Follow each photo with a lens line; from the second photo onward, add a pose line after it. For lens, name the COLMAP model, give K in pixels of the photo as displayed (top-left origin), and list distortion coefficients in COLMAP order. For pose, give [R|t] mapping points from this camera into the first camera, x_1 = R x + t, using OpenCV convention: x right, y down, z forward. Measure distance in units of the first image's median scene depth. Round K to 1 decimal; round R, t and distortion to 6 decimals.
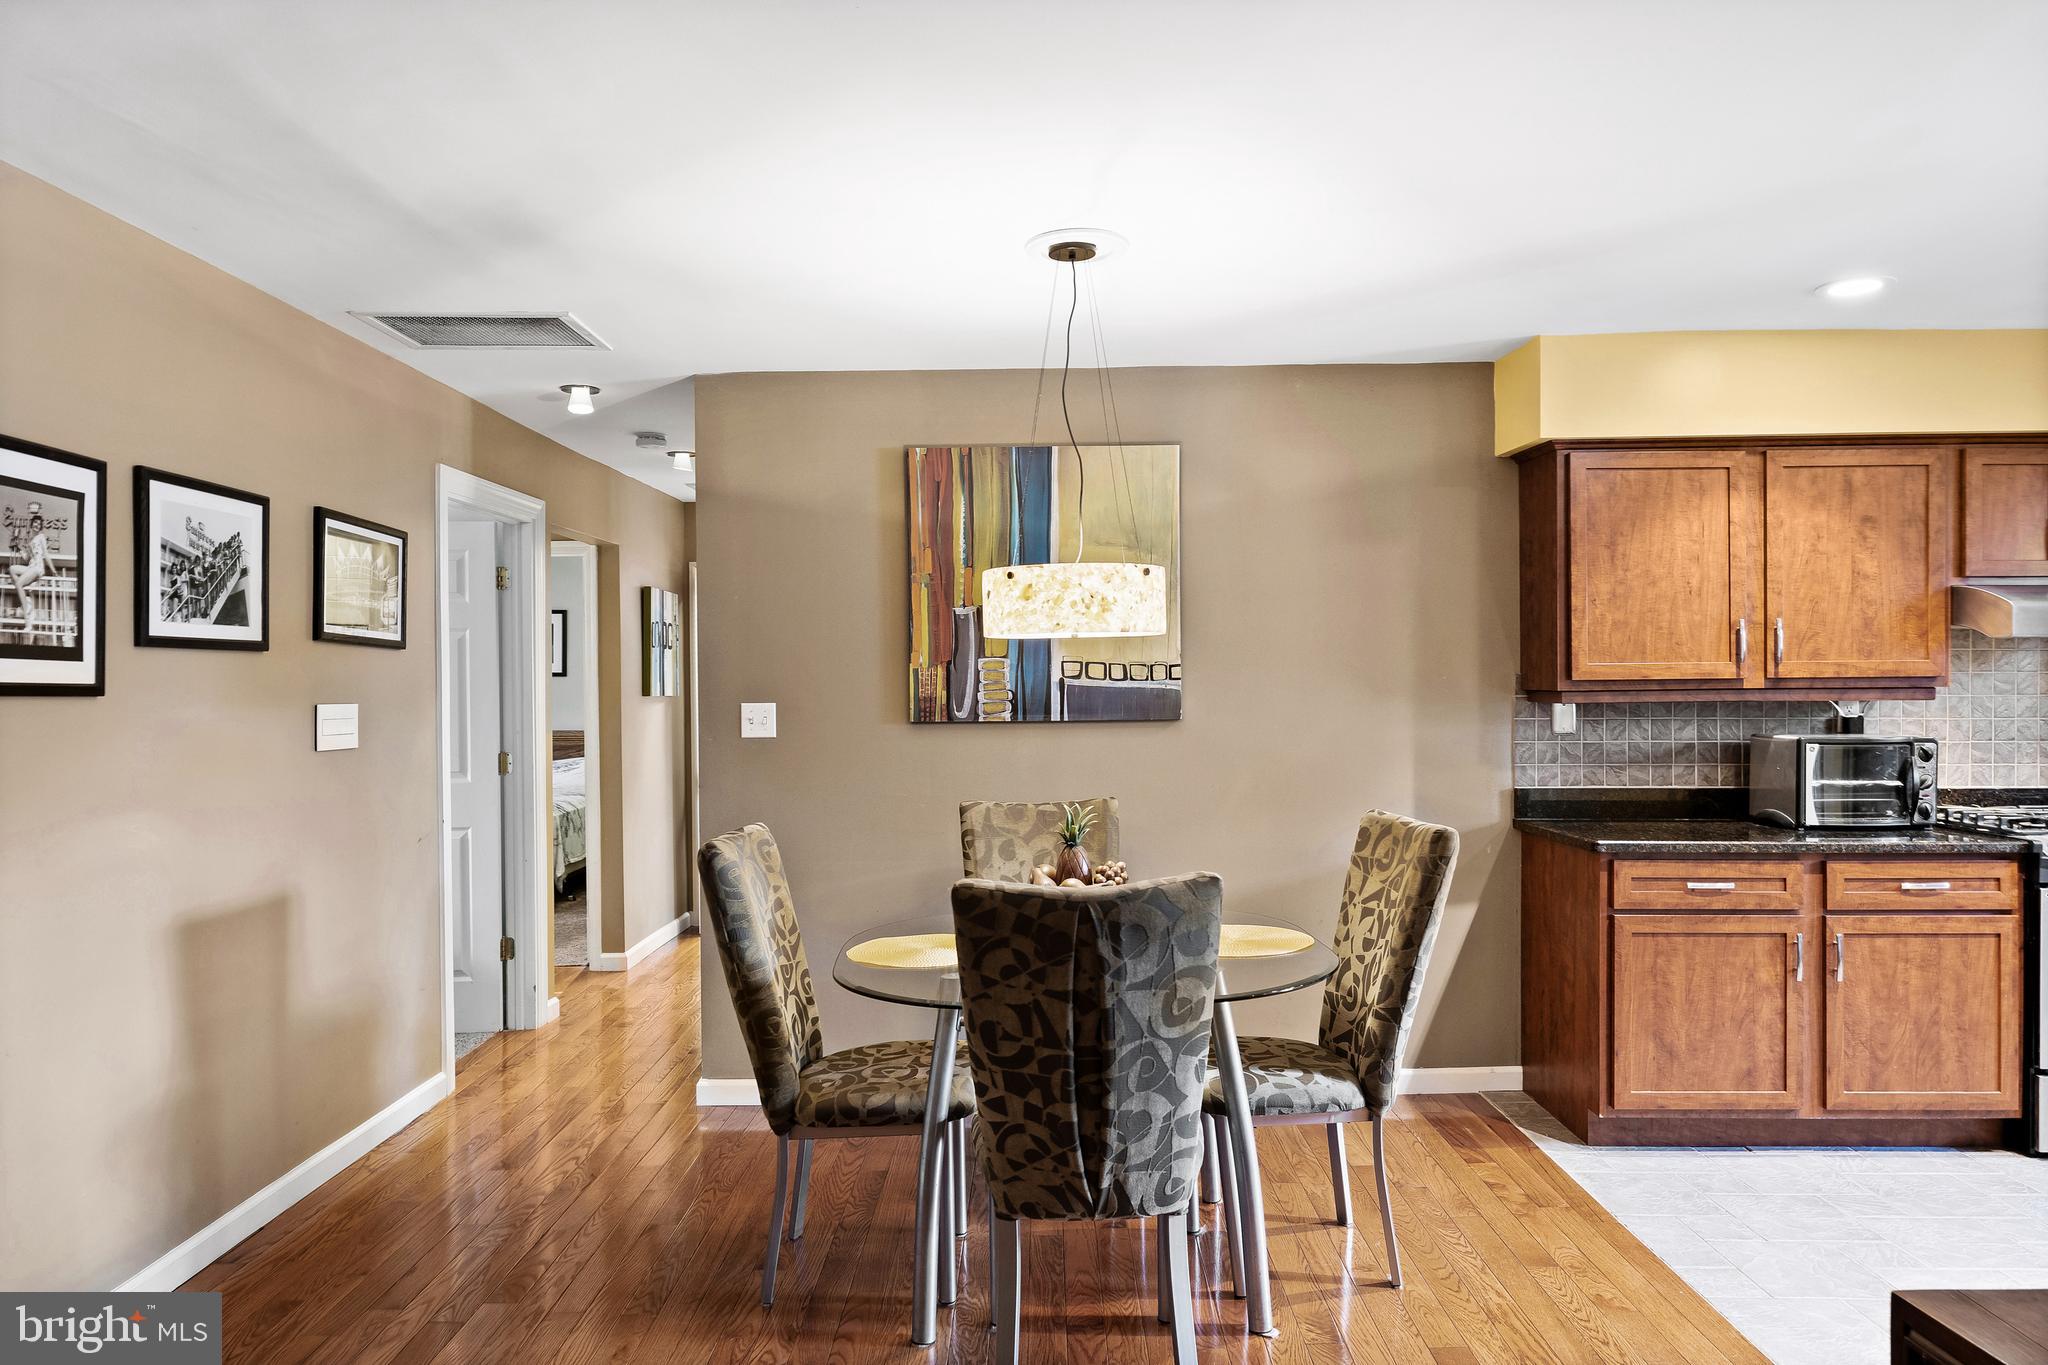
lens RADIAL K [[1339.1, 0, 1027.3], [0, 1339.1, 687.5], [0, 0, 1]] dist [-0.004550, 0.000816]
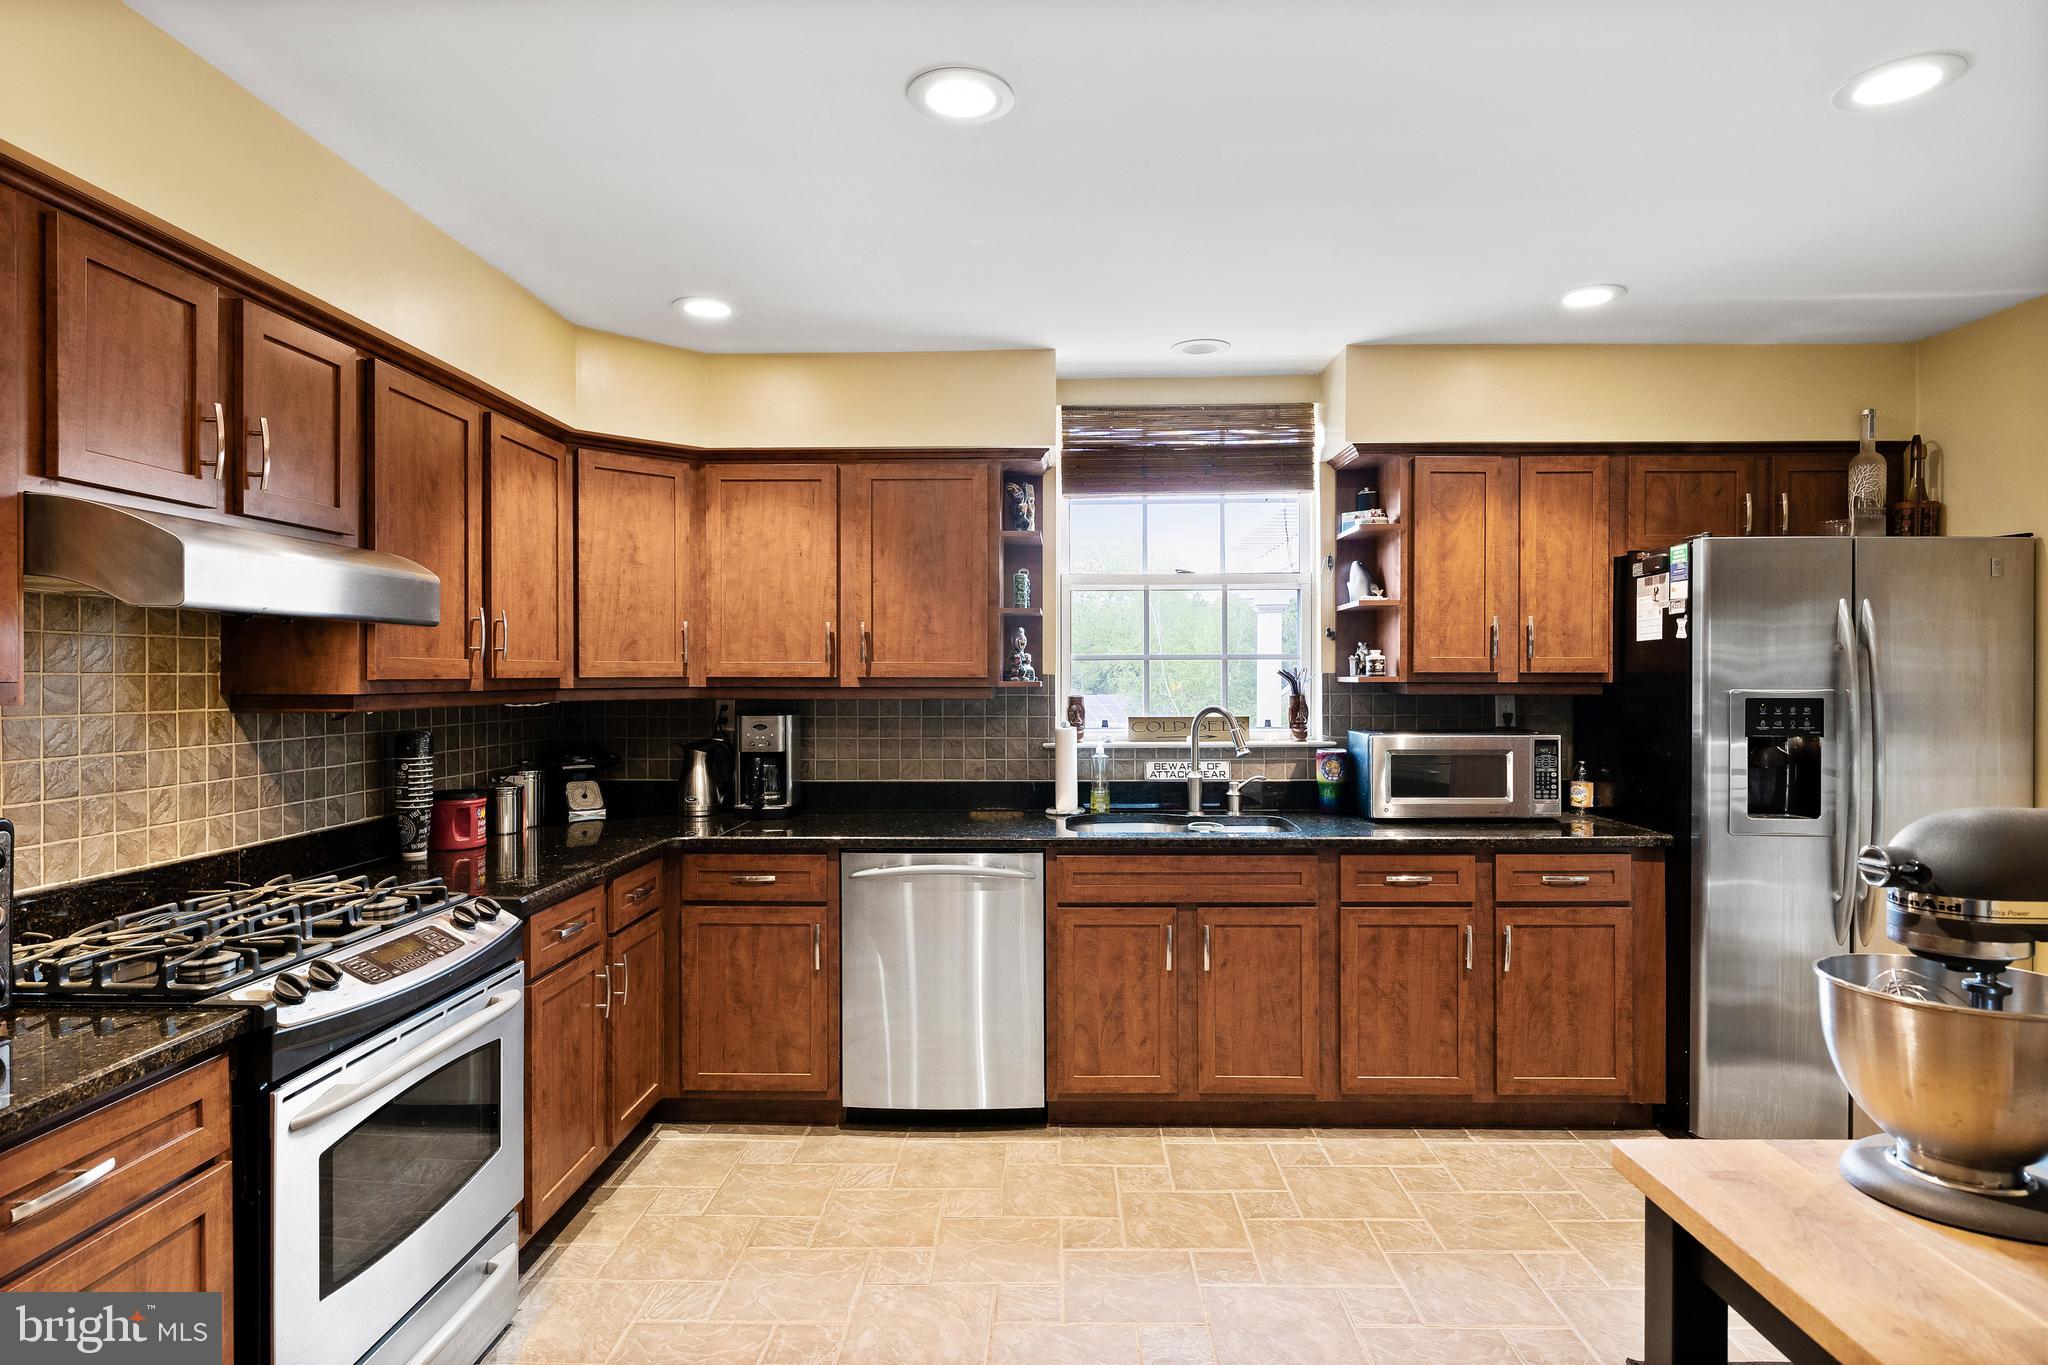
lens RADIAL K [[1100.3, 0, 1031.0], [0, 1100.3, 681.3], [0, 0, 1]] dist [0.000126, 0.000629]
pose [[0.018534, -0.001526, 0.999827, 0.309242], [0.004506, 0.999989, 0.001442, -0.007926], [-0.999818, 0.004479, 0.018541, 0.639137]]
